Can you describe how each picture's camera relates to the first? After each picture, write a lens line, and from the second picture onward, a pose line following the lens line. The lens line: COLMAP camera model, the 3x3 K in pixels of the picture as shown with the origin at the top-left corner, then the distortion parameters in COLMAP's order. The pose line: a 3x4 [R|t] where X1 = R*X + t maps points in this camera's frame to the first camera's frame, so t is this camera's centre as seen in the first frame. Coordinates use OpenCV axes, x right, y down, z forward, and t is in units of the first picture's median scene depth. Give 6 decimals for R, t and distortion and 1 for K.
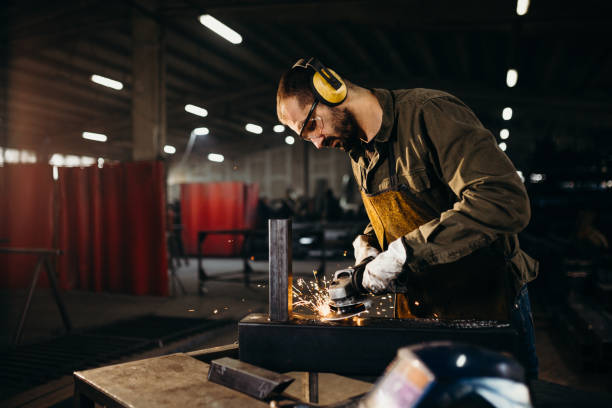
lens RADIAL K [[585.9, 0, 306.0], [0, 585.9, 204.0], [0, 0, 1]] dist [-0.079595, 0.125080]
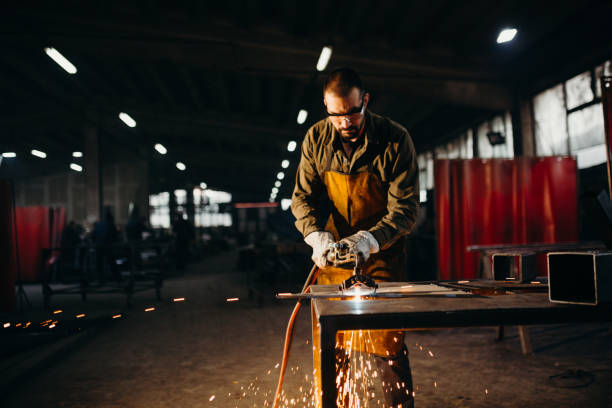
lens RADIAL K [[579.7, 0, 306.0], [0, 579.7, 204.0], [0, 0, 1]] dist [-0.049904, 0.026523]
pose [[0.926188, -0.006004, 0.377015, -0.464768], [0.024625, 0.998702, -0.044590, 0.084156], [-0.376258, 0.050583, 0.925133, -0.505760]]
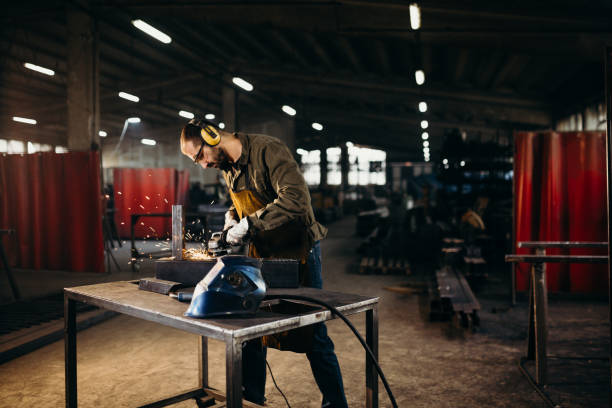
lens RADIAL K [[585.9, 0, 306.0], [0, 585.9, 204.0], [0, 0, 1]] dist [-0.079595, 0.125080]
pose [[0.993933, 0.003550, 0.109934, 0.086214], [-0.006515, 0.999624, 0.026622, -0.016161], [-0.109798, -0.027177, 0.993582, -0.492390]]
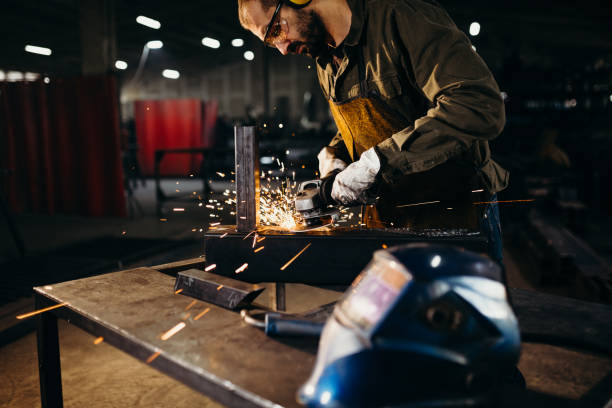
lens RADIAL K [[600.1, 0, 306.0], [0, 600.1, 204.0], [0, 0, 1]] dist [-0.081643, 0.138458]
pose [[0.997821, -0.009172, 0.065338, -0.006852], [0.000362, 0.991036, 0.133595, 0.011896], [-0.065978, -0.133280, 0.988880, 0.008130]]
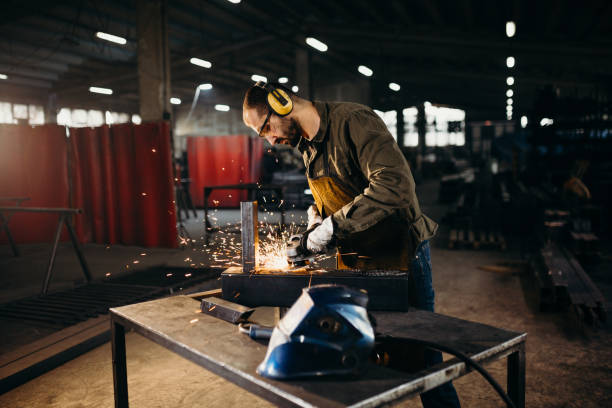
lens RADIAL K [[590.7, 0, 306.0], [0, 590.7, 204.0], [0, 0, 1]] dist [-0.082409, 0.139548]
pose [[0.999769, -0.013031, -0.017075, 0.067339], [0.014504, 0.995907, 0.089208, -0.052661], [0.015843, -0.089435, 0.995867, -0.240235]]
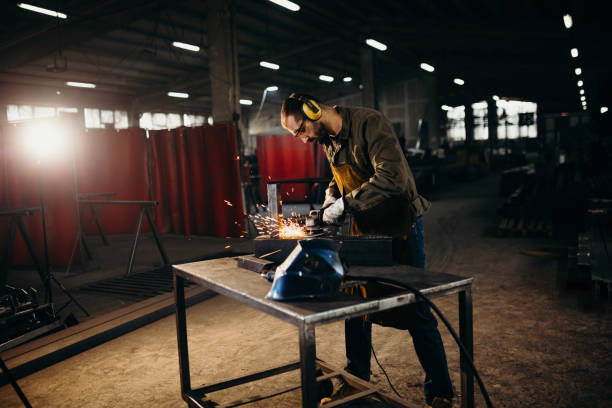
lens RADIAL K [[579.7, 0, 306.0], [0, 579.7, 204.0], [0, 0, 1]] dist [-0.049904, 0.026523]
pose [[0.989699, -0.024436, -0.141061, 0.180309], [0.037753, 0.994995, 0.092516, -0.044141], [0.138094, -0.096889, 0.985669, -0.465559]]
